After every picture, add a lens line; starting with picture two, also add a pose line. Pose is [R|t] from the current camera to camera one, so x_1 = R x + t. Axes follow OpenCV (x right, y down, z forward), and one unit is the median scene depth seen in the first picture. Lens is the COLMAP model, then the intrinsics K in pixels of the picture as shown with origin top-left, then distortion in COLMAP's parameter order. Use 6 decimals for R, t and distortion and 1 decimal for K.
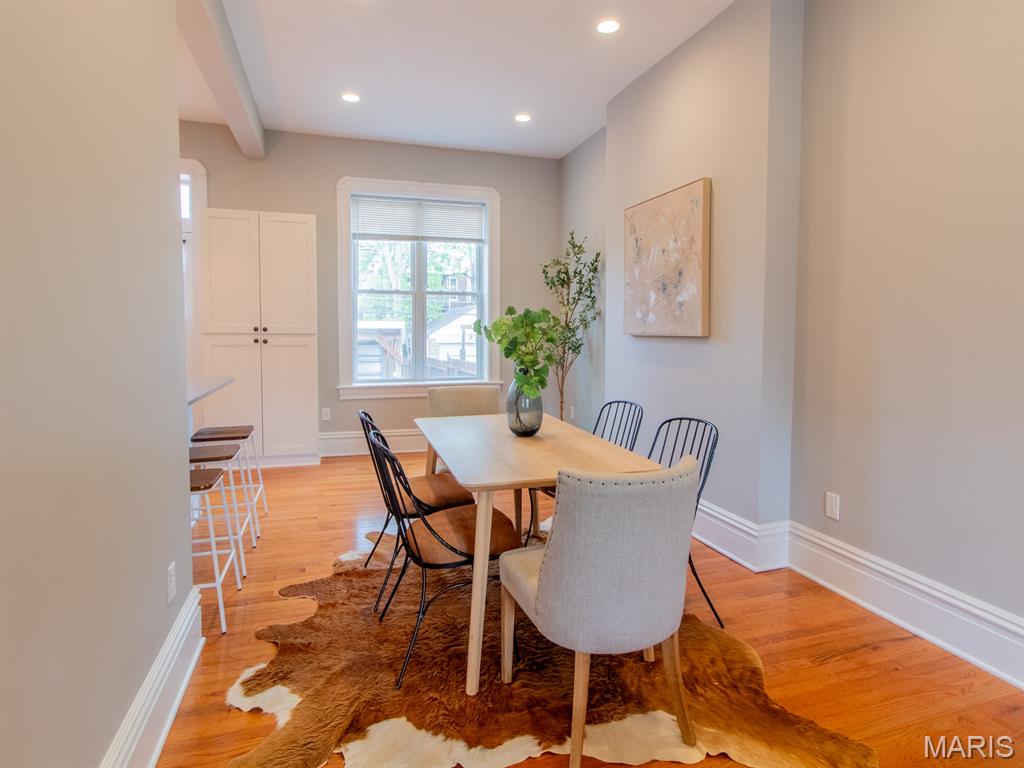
lens RADIAL K [[566.6, 0, 516.0], [0, 566.6, 355.3], [0, 0, 1]] dist [0.002963, 0.000386]
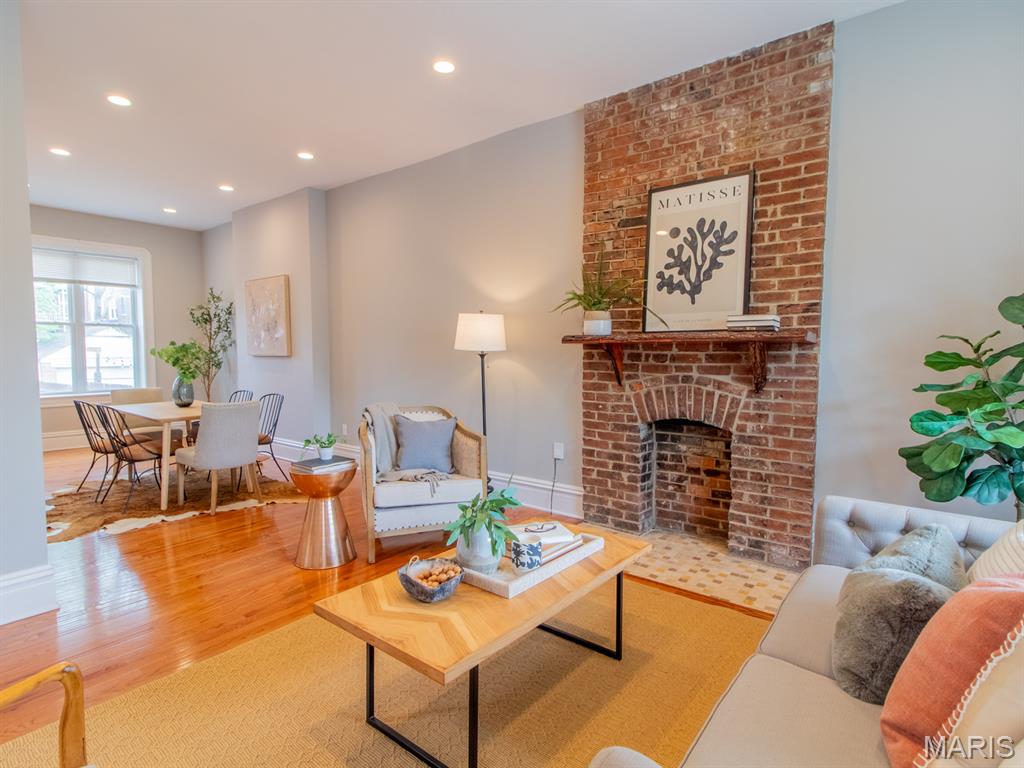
lens RADIAL K [[539.8, 0, 509.4], [0, 539.8, 381.8], [0, 0, 1]] dist [0.004938, 0.001108]
pose [[0.836468, -0.035895, 0.546840, -0.043251], [0.029752, 0.999355, 0.020087, 0.034706], [-0.547208, -0.000533, 0.836996, -0.815804]]
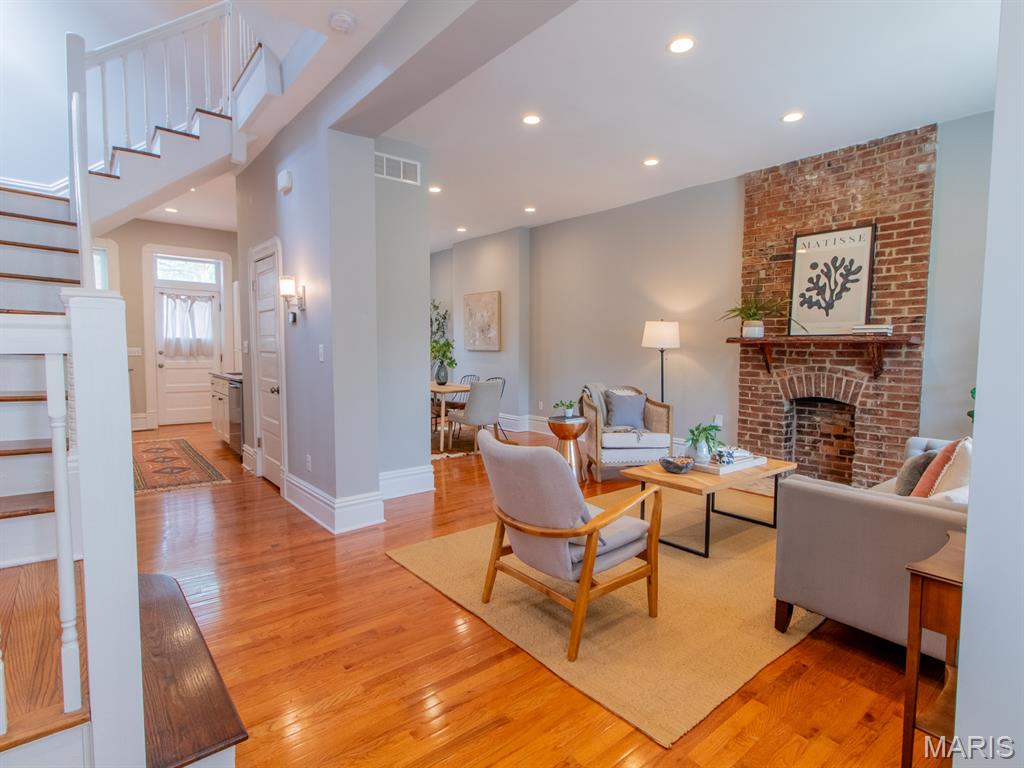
lens RADIAL K [[533.3, 0, 515.0], [0, 533.3, 377.2], [0, 0, 1]] dist [0.006930, 0.000972]
pose [[0.929890, -0.019792, 0.367304, -0.430441], [0.015507, 0.999773, 0.014615, 0.047081], [-0.367510, -0.007895, 0.929986, -1.124260]]
